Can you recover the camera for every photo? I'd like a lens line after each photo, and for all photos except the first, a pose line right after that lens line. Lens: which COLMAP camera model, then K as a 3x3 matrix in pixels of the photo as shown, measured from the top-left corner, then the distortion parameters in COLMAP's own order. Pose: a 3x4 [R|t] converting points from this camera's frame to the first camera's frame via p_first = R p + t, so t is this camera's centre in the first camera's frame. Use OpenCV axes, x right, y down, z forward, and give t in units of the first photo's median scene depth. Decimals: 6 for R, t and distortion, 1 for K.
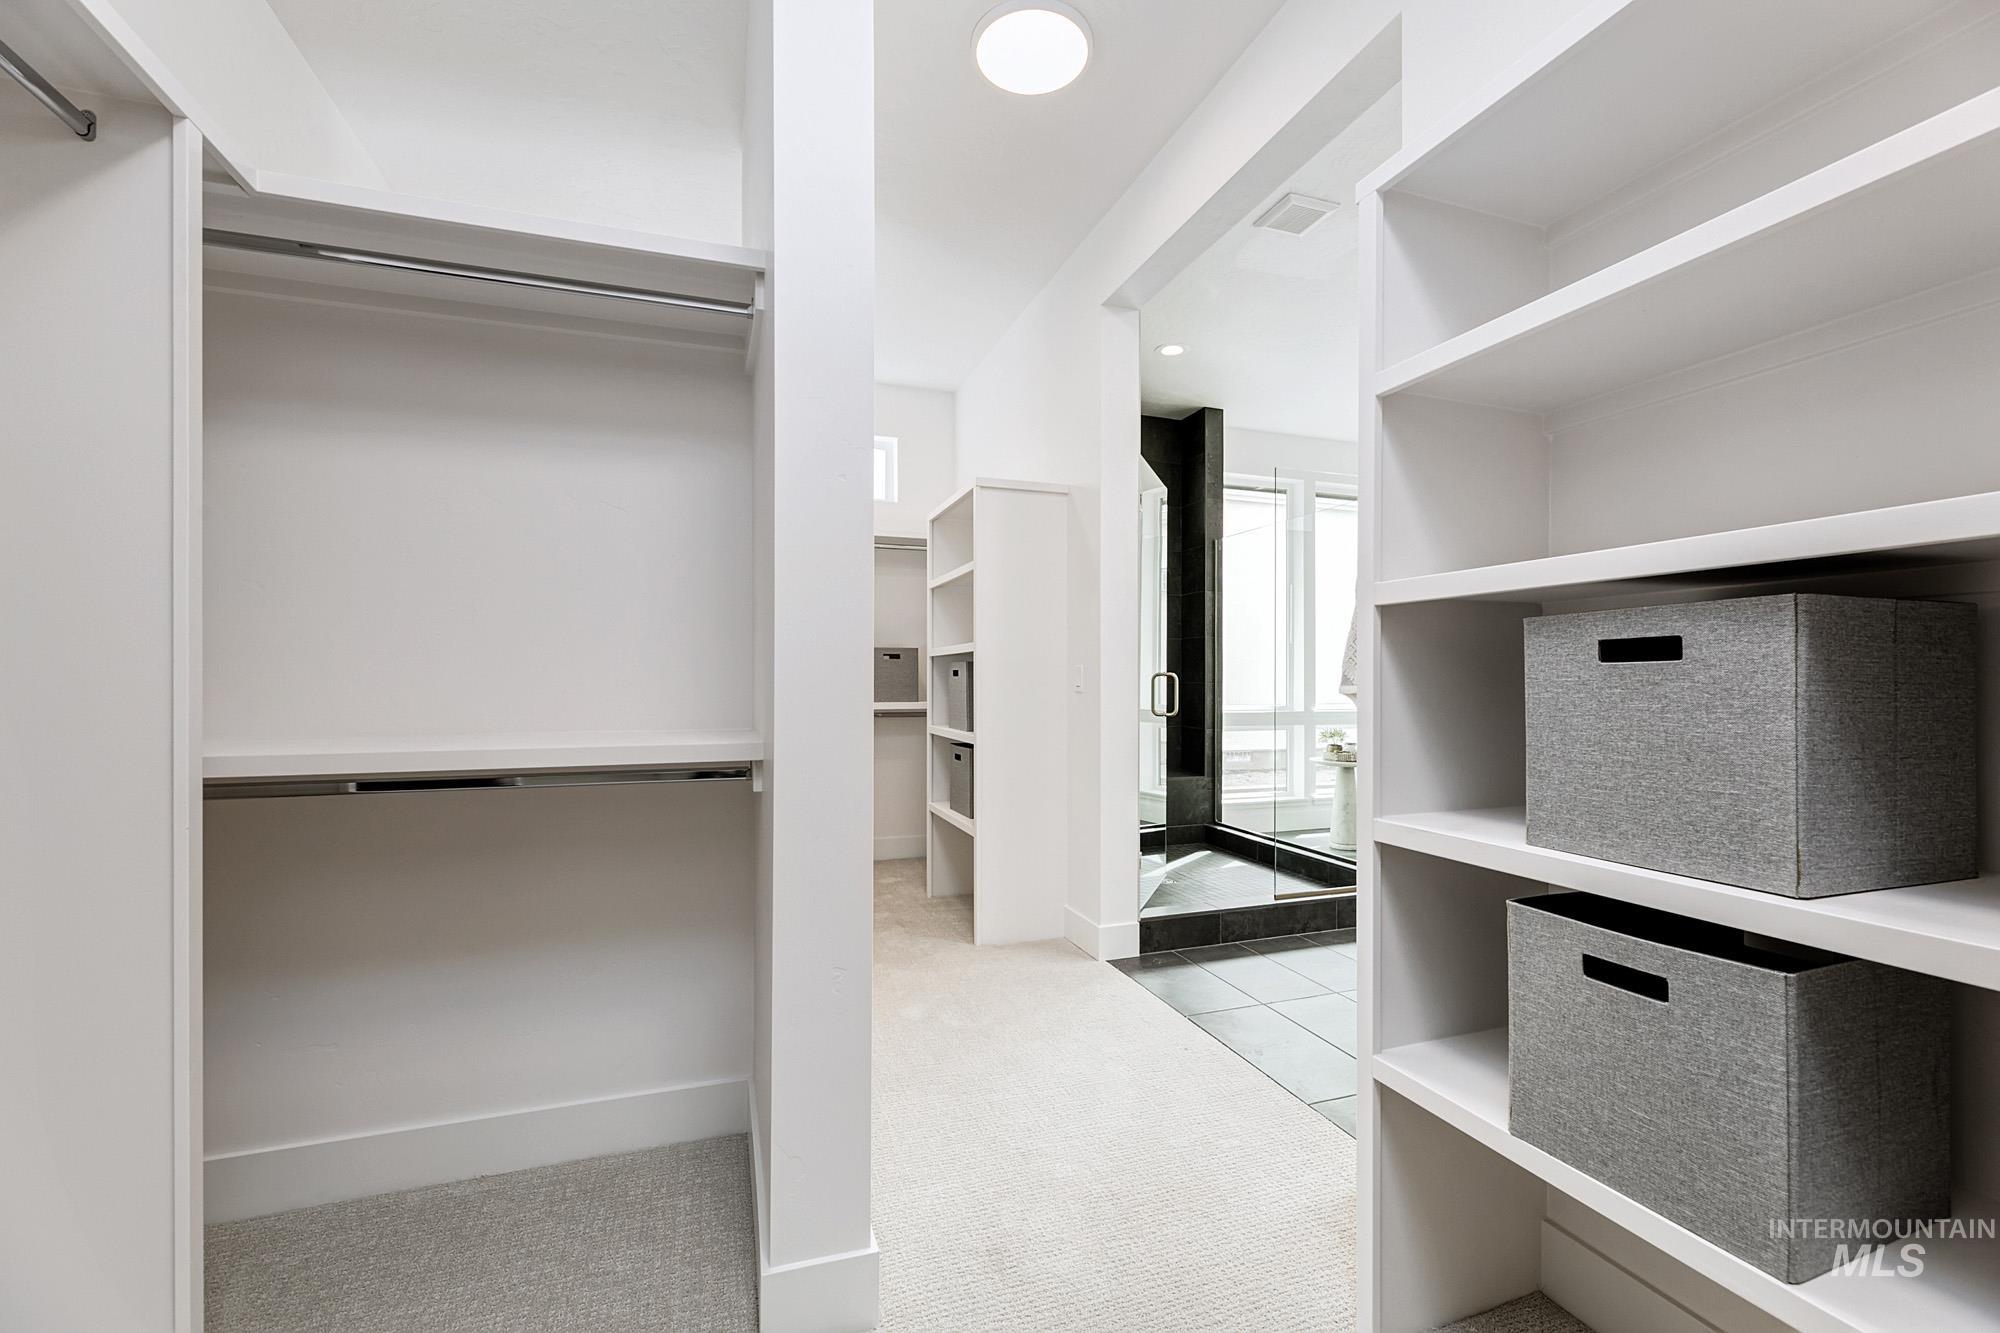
lens RADIAL K [[808.3, 0, 997.1], [0, 808.3, 679.9], [0, 0, 1]] dist [-0.001454, -0.000088]
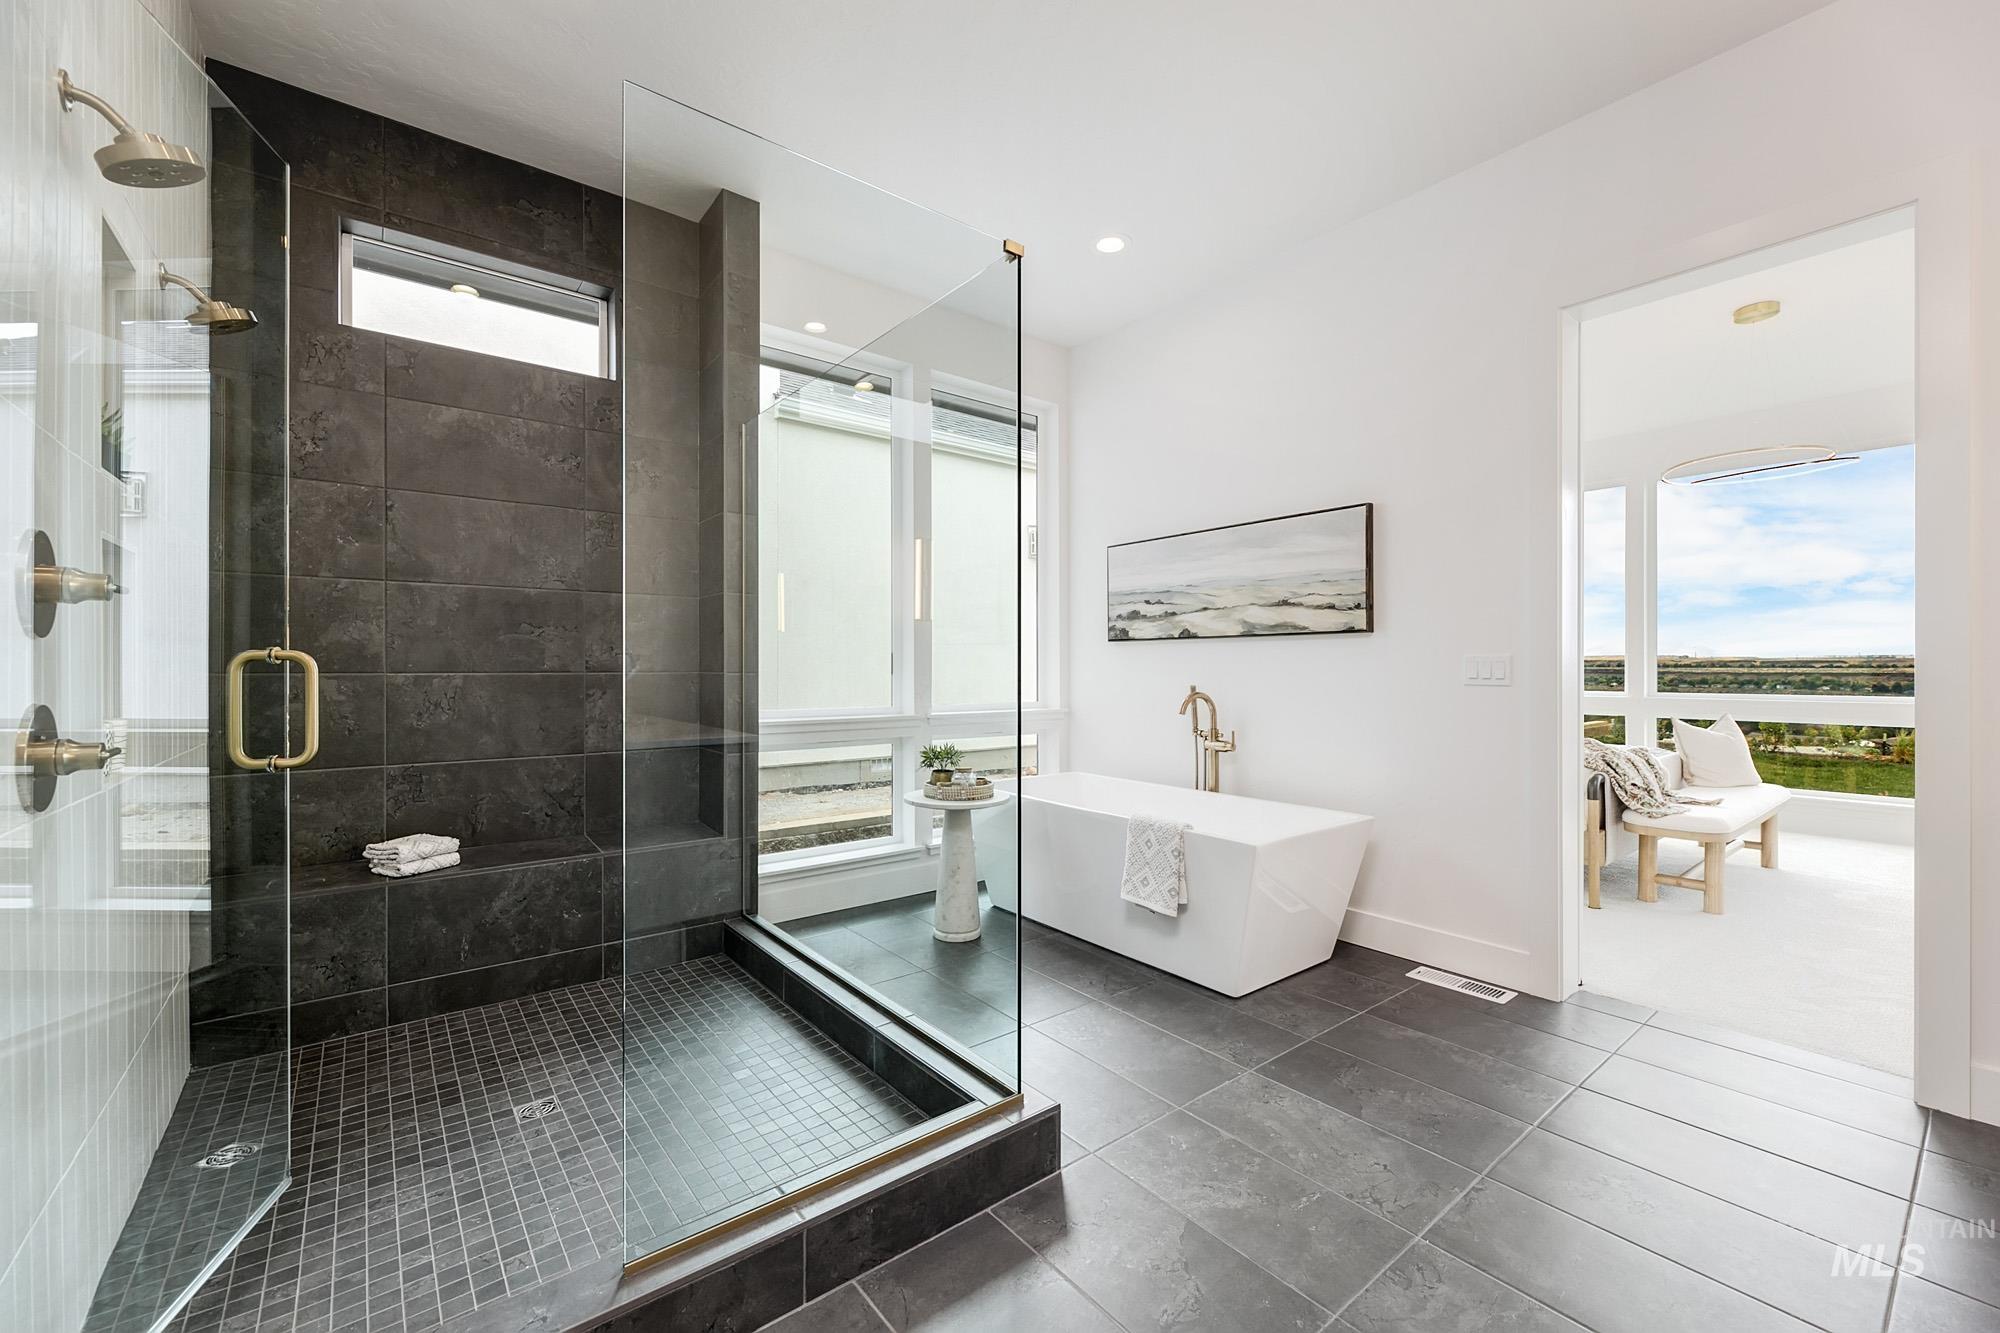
lens RADIAL K [[808.3, 0, 1008.9], [0, 808.3, 666.4], [0, 0, 1]] dist [-0.001454, -0.000088]
pose [[0.940280, -0.000102, 0.340403, 0.251931], [-0.000734, 0.999997, 0.002326, -0.002811], [-0.340402, -0.002437, 0.940277, 0.394014]]
